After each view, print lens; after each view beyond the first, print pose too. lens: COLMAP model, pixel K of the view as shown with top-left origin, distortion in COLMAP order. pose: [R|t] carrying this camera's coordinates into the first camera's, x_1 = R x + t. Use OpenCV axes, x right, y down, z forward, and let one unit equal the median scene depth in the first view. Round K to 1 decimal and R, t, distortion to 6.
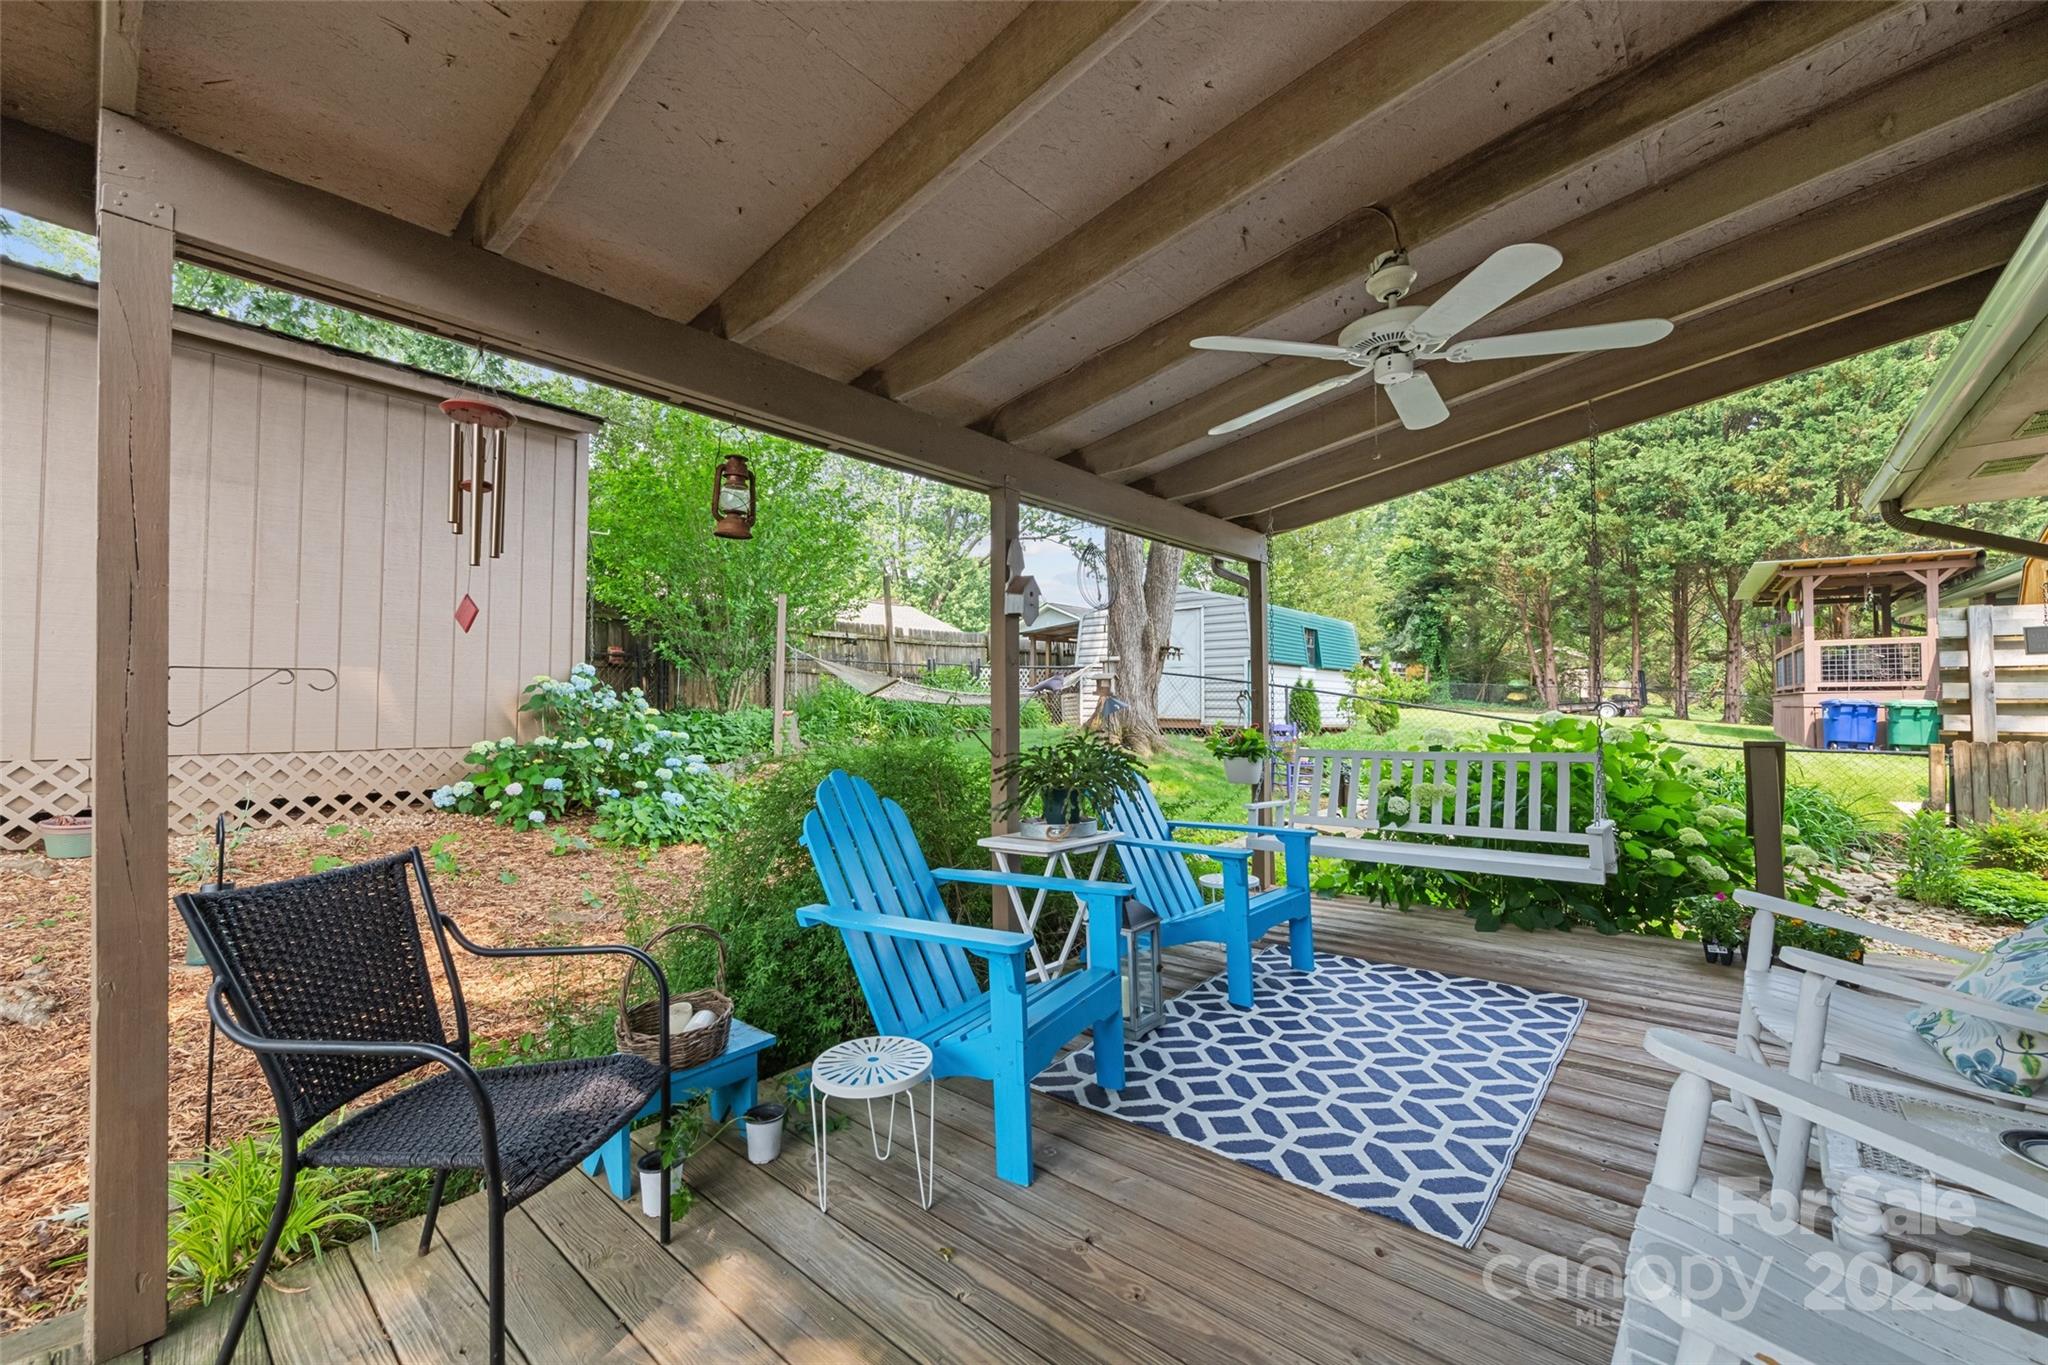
lens RADIAL K [[819.7, 0, 1015.6], [0, 819.7, 683.2], [0, 0, 1]] dist [0.020134, -0.001684]
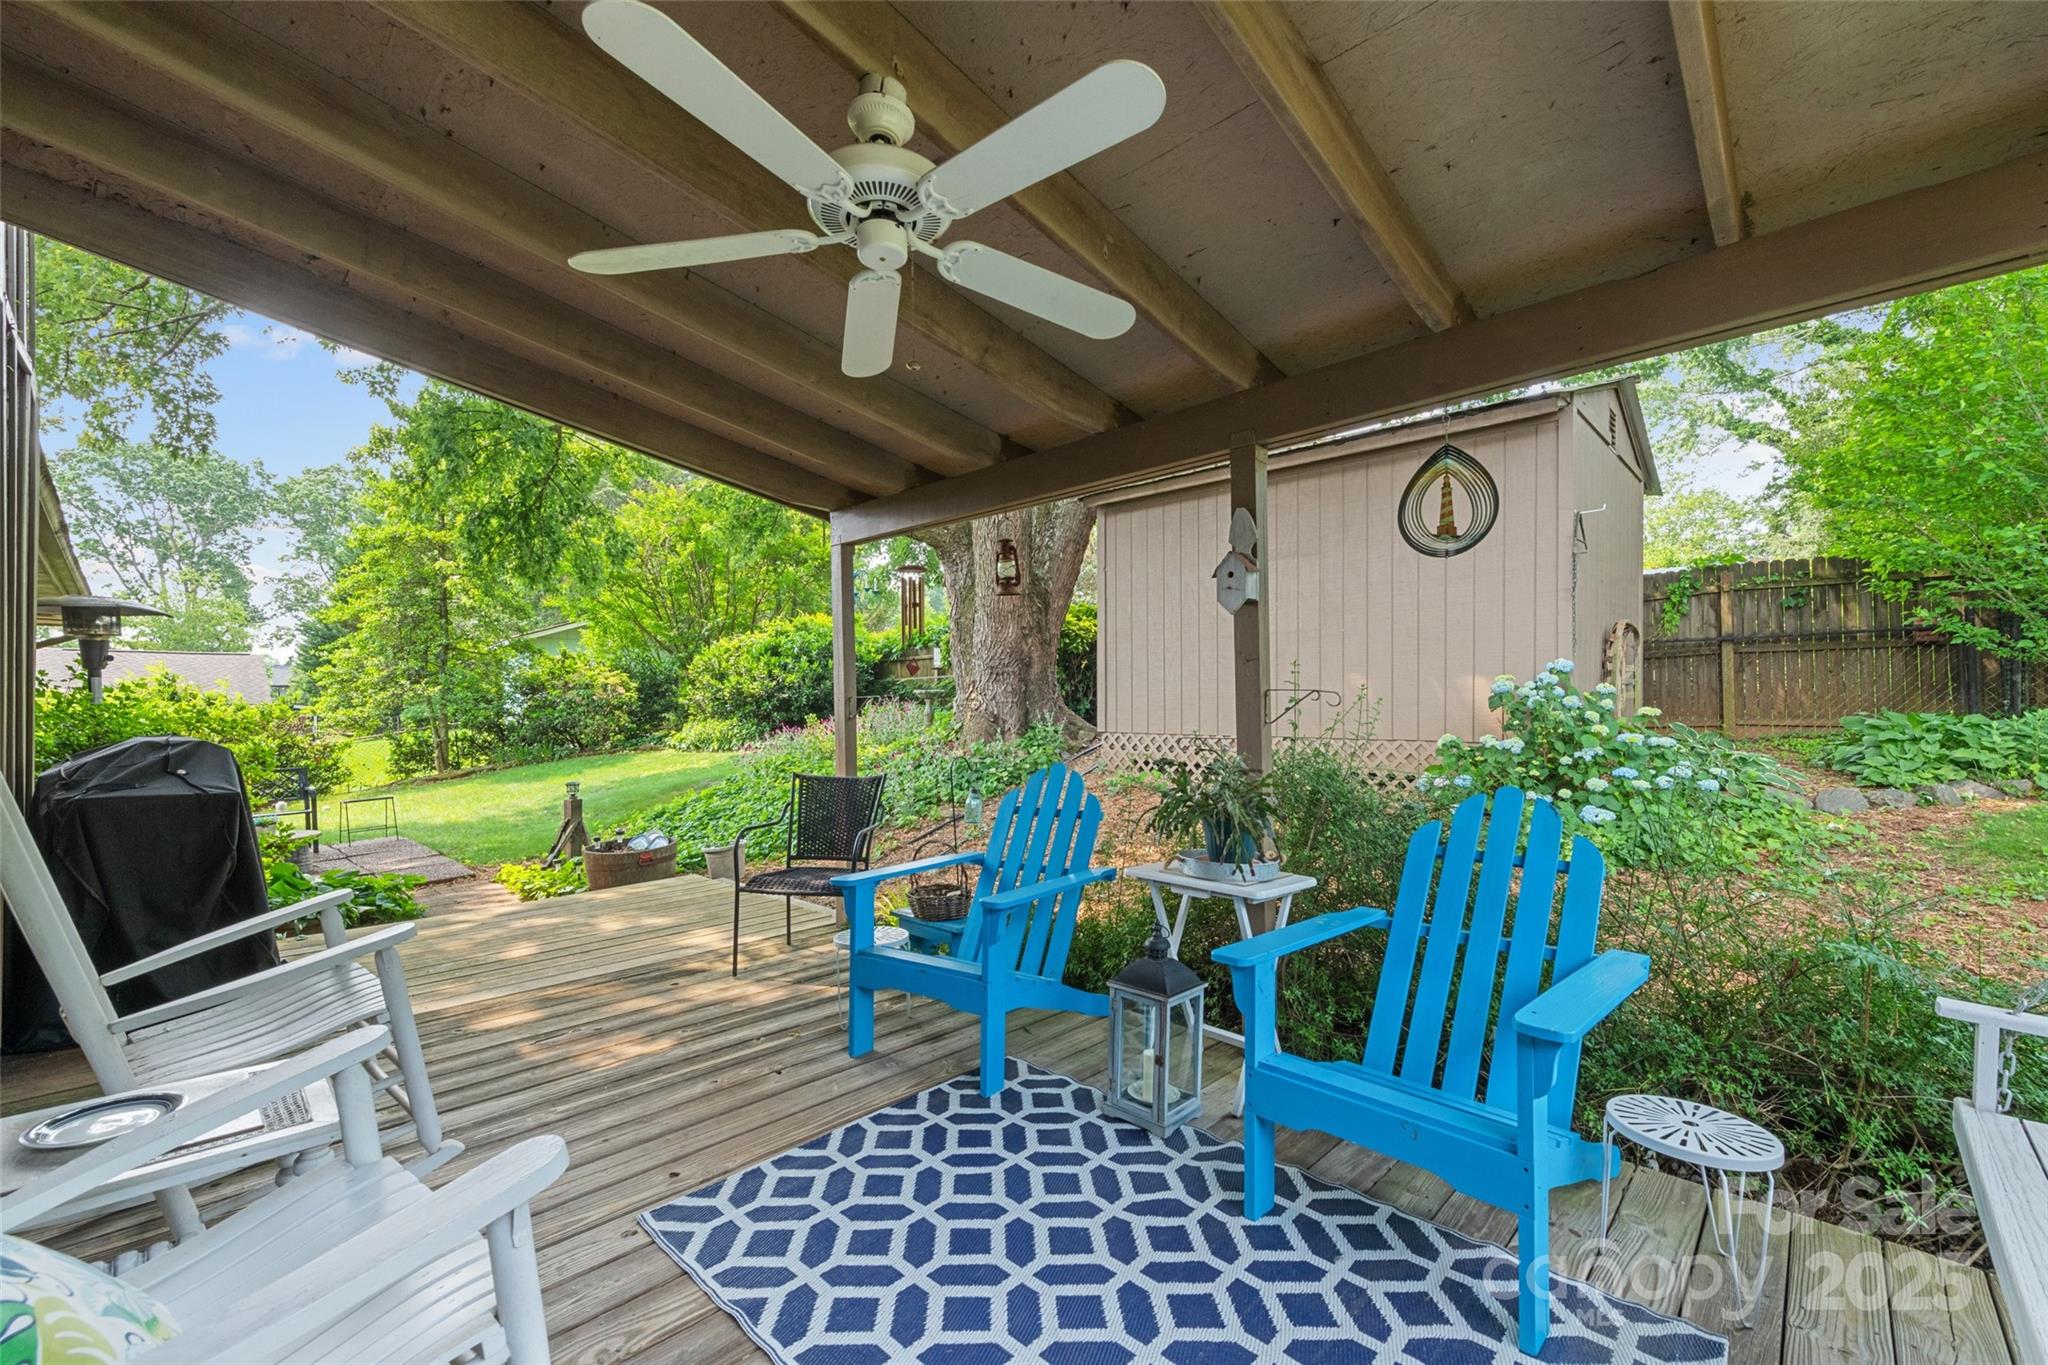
lens RADIAL K [[830.3, 0, 1023.4], [0, 830.3, 697.7], [0, 0, 1]] dist [0.014386, -0.002024]
pose [[-0.043313, -0.011610, -0.998994, 0.142916], [0.039142, 0.999145, -0.013308, 0.002964], [0.998295, -0.039679, -0.042821, 0.138775]]
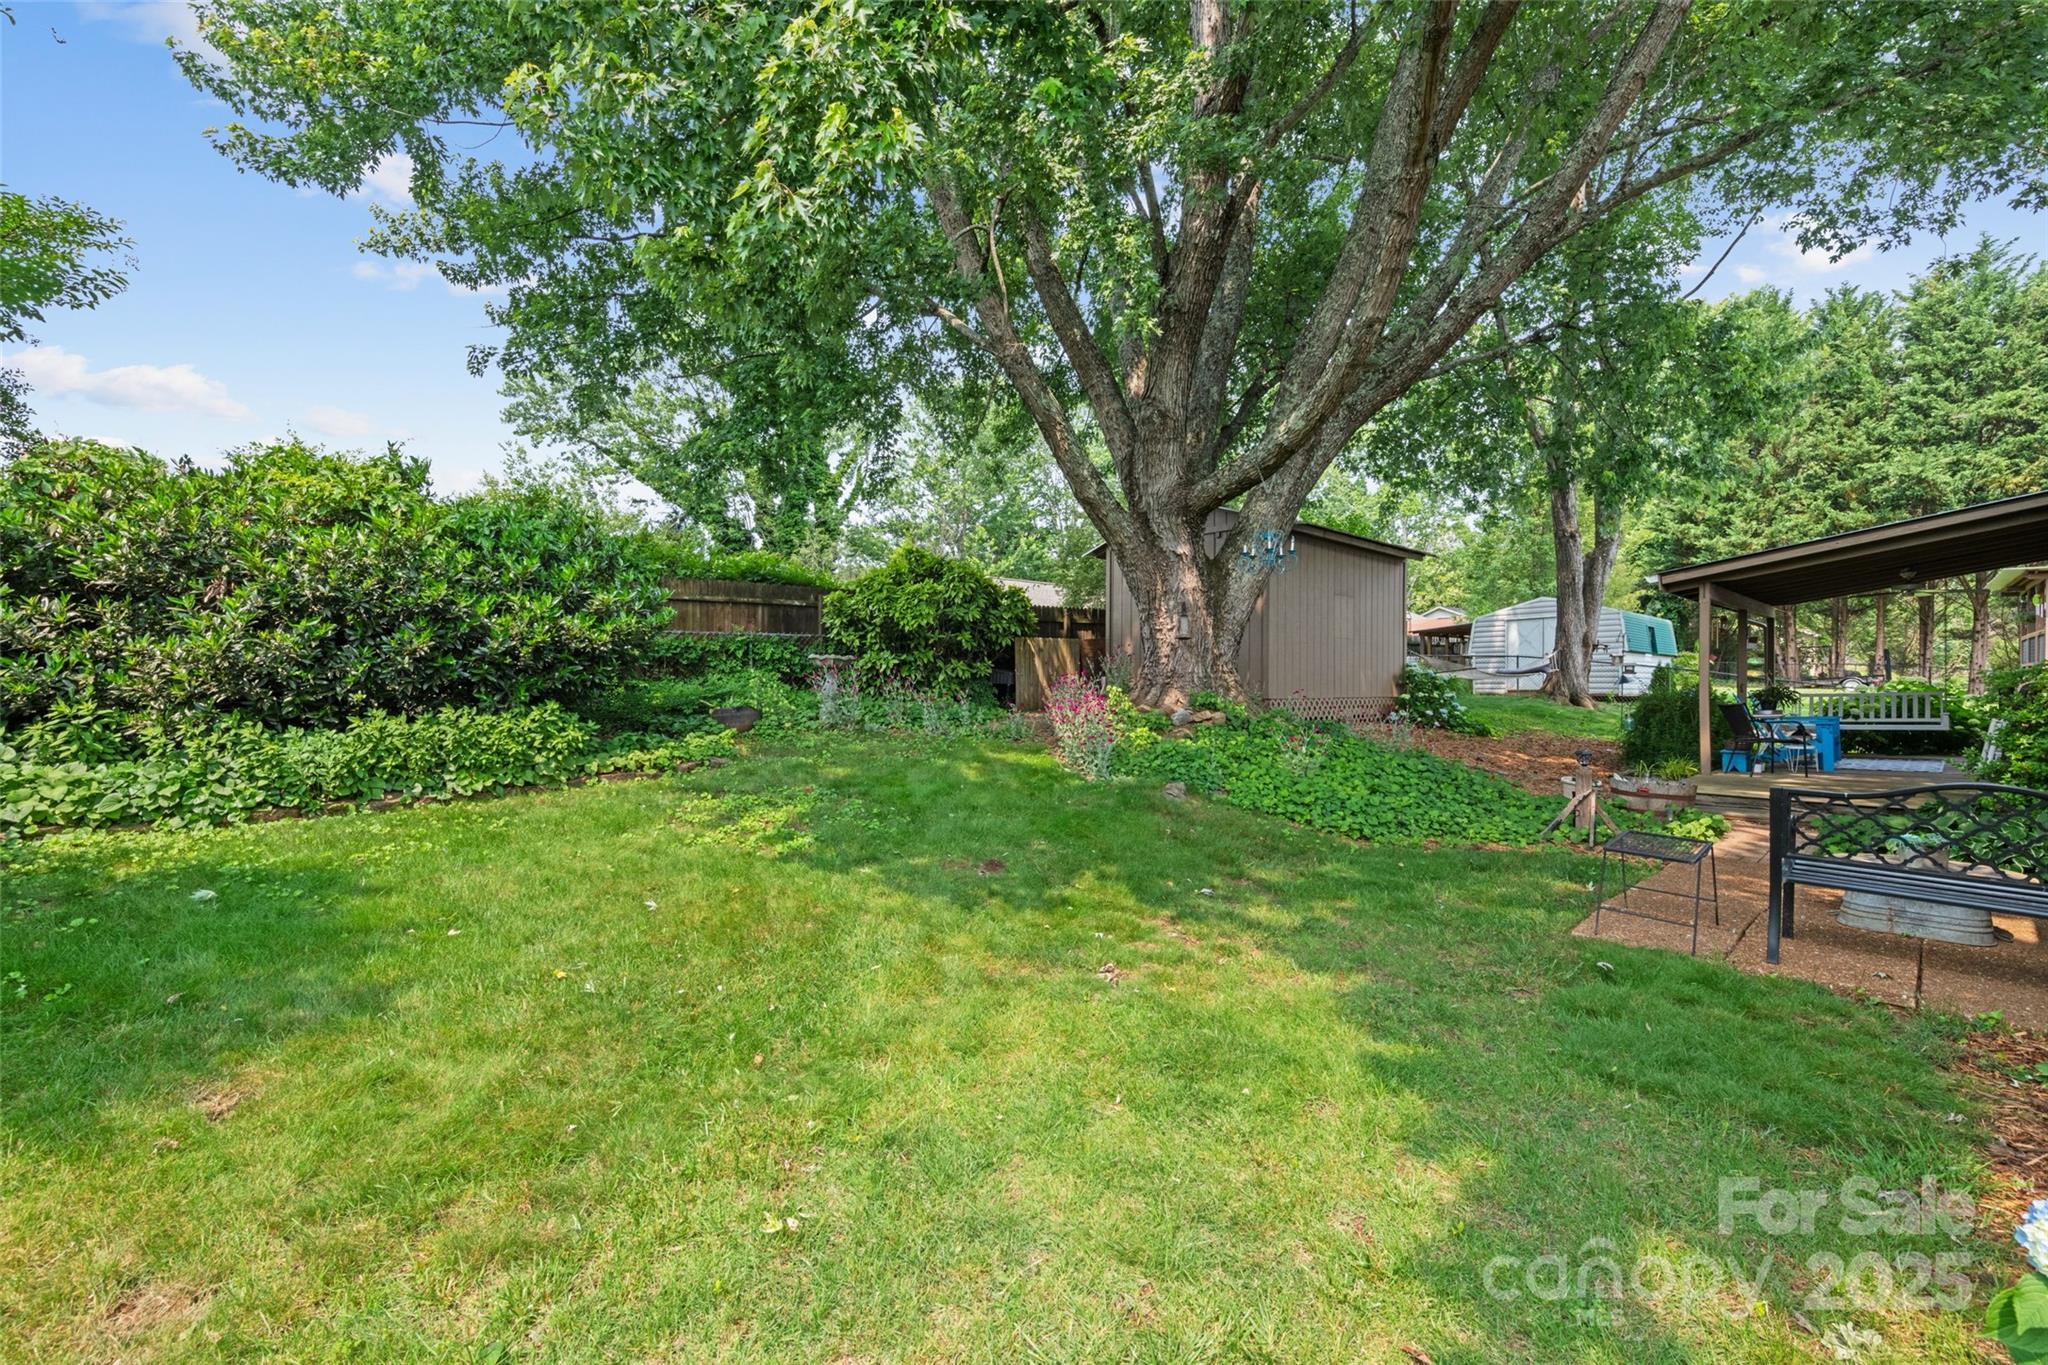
lens RADIAL K [[830.3, 0, 1025.0], [0, 830.3, 700.8], [0, 0, 1]] dist [0.014386, -0.002024]
pose [[0.991487, -0.000589, -0.130207, -0.279047], [0.006533, 0.998955, 0.045234, -0.005501], [0.130045, -0.045700, 0.990454, -0.313369]]
